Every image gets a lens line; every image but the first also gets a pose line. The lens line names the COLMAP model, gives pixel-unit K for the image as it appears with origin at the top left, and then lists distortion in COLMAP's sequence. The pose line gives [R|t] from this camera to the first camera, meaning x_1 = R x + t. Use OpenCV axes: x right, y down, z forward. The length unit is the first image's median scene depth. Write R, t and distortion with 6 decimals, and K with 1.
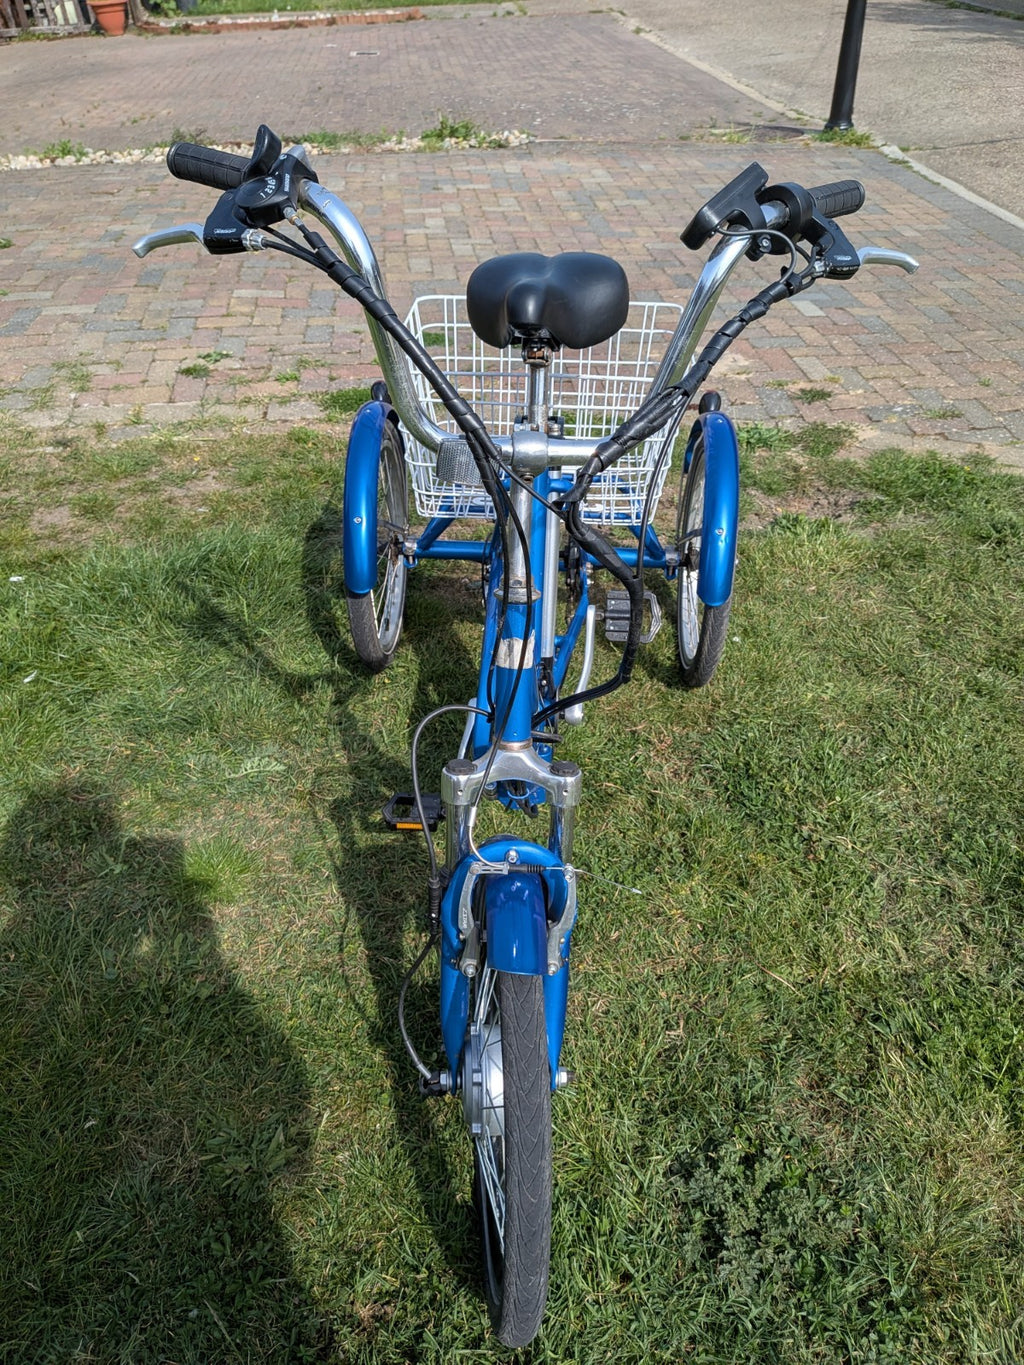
lens RADIAL K [[1013.5, 0, 501.6], [0, 1013.5, 681.3], [0, 0, 1]] dist [-0.010149, -0.005843]
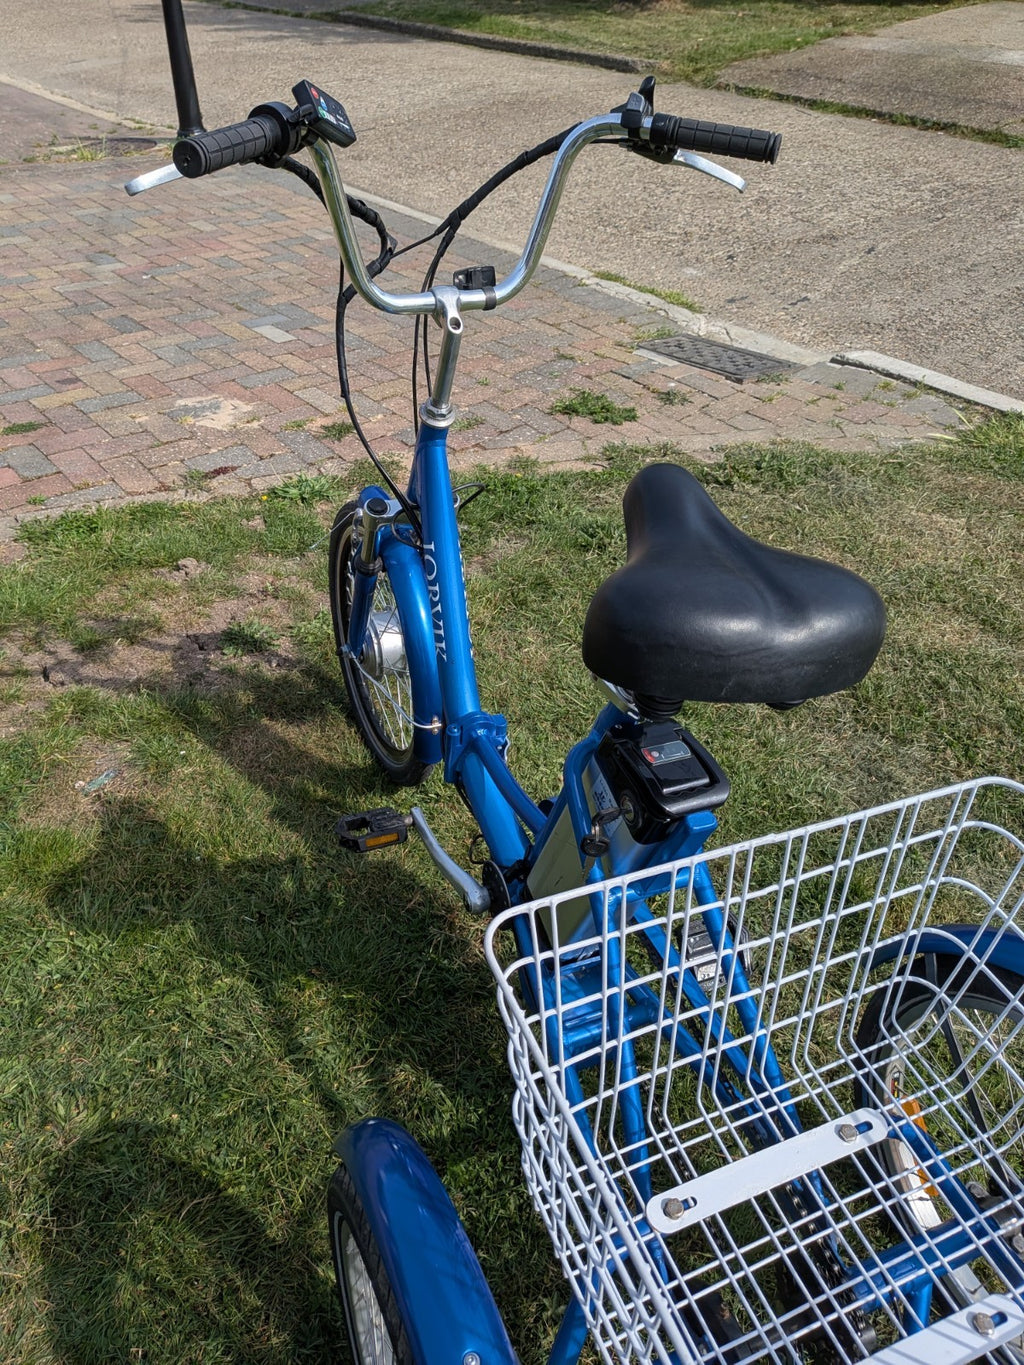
lens RADIAL K [[988.0, 0, 476.9], [0, 988.0, 688.6], [0, 0, 1]] dist [0.049400, -0.088486]
pose [[0.834148, -0.319355, 0.449678, -0.039193], [0.314403, 0.945197, 0.088051, -0.053511], [-0.453154, 0.067932, 0.888840, 0.079915]]
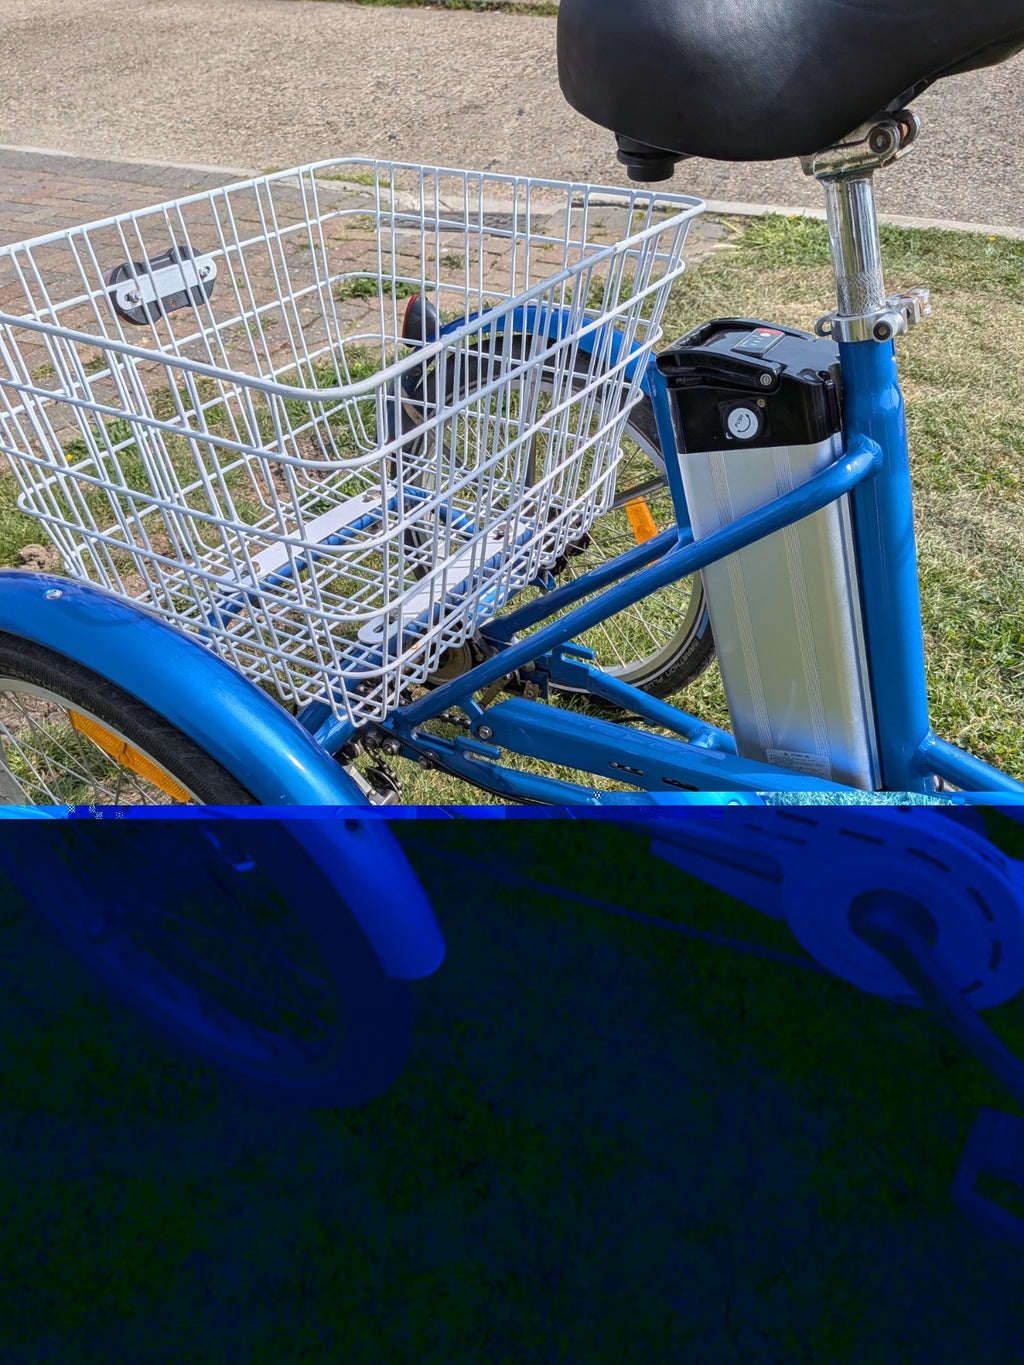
lens RADIAL K [[988.0, 0, 533.1], [0, 988.0, 692.8], [0, 0, 1]] dist [0.049400, -0.088486]
pose [[0.459025, -0.563451, 0.686891, -0.093964], [0.539681, 0.791002, 0.288202, -0.074857], [-0.705719, 0.238410, 0.667174, 0.199158]]
